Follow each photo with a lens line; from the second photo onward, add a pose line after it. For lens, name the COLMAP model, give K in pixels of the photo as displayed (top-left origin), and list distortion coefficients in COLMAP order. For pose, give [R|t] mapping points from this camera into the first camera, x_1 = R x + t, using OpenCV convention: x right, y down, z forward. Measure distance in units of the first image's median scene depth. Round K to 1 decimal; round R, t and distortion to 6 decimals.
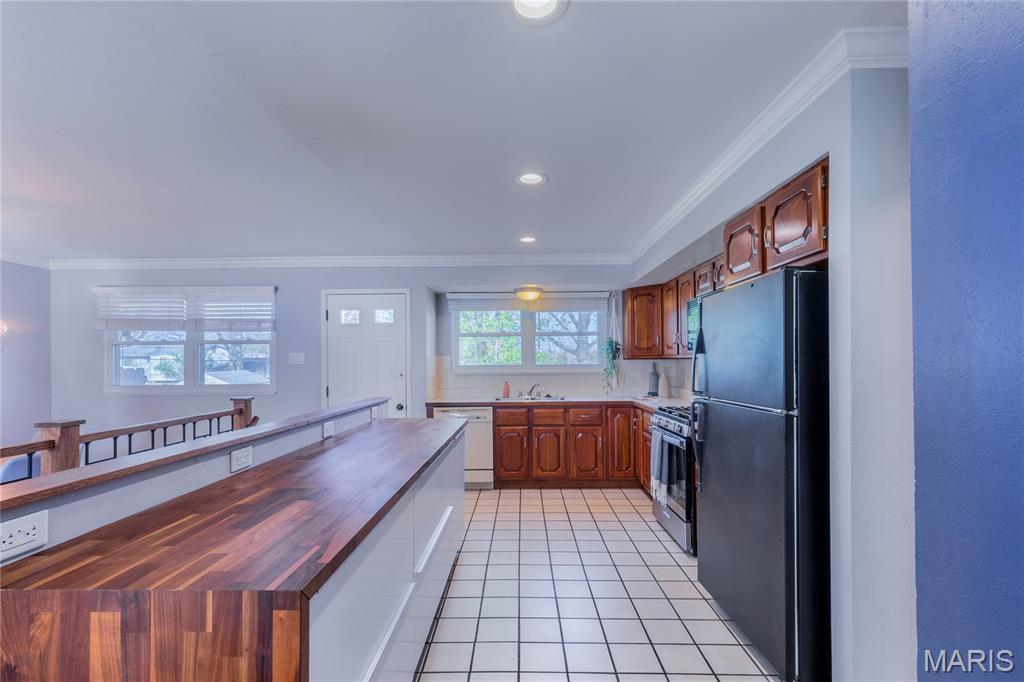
lens RADIAL K [[467.4, 0, 511.1], [0, 467.4, 356.9], [0, 0, 1]] dist [0.001001, 0.000104]
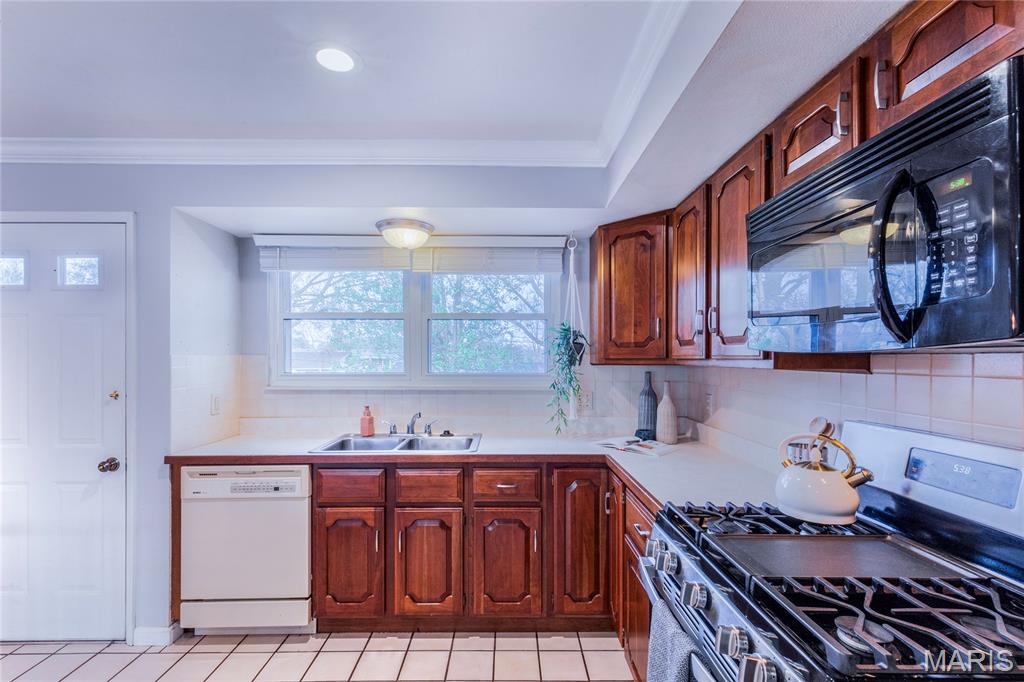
lens RADIAL K [[480.3, 0, 512.3], [0, 480.3, 358.7], [0, 0, 1]] dist [-0.000182, -0.000032]
pose [[0.999223, 0.008191, 0.038564, 0.144256], [-0.008643, 0.999896, 0.011562, -0.007557], [-0.038466, -0.011886, 0.999189, 0.507999]]
